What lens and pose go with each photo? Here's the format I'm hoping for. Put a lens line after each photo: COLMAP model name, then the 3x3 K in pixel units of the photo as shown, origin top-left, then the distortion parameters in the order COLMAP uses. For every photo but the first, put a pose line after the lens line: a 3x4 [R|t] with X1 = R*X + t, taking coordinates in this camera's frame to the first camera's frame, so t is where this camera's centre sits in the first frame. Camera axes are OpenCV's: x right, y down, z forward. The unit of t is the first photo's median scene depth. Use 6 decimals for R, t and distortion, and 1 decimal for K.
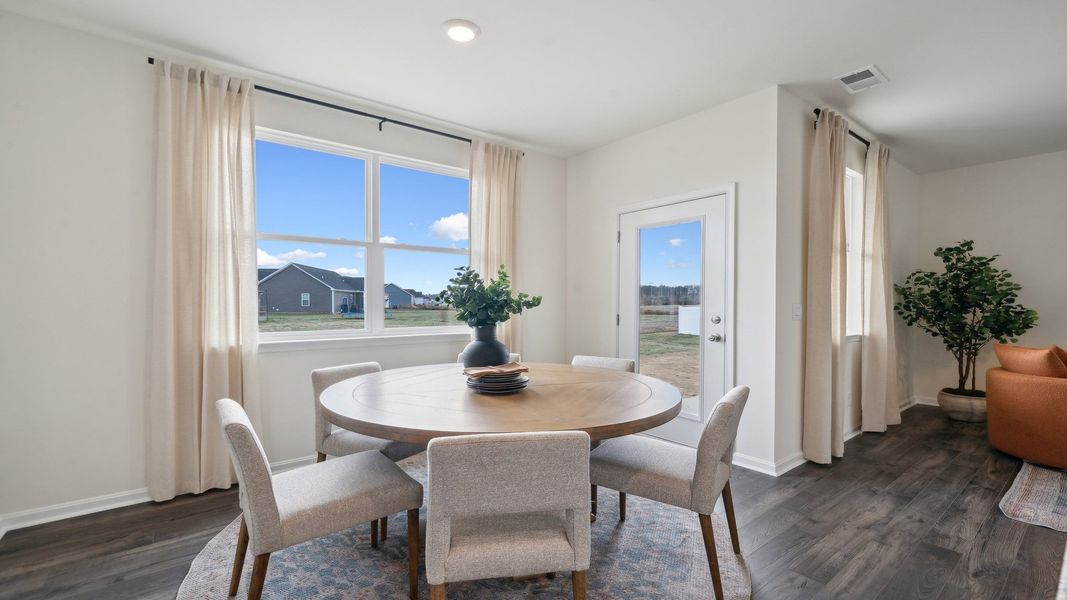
lens RADIAL K [[460.3, 0, 525.6], [0, 460.3, 311.3], [0, 0, 1]] dist [0.000025, 0.001185]
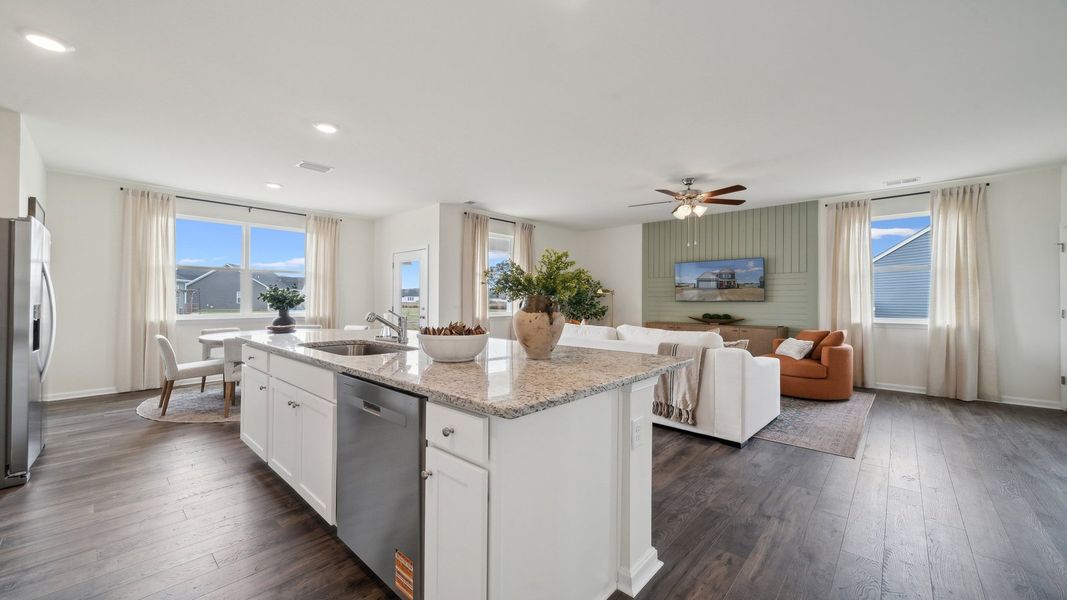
lens RADIAL K [[411.0, 0, 533.4], [0, 411.0, 297.2], [0, 0, 1]] dist [-0.002433, -0.000354]
pose [[0.985724, 0.000759, 0.168370, 0.702882], [0.002742, 0.999785, -0.020560, 0.010405], [-0.168349, 0.020728, 0.985509, -1.105747]]
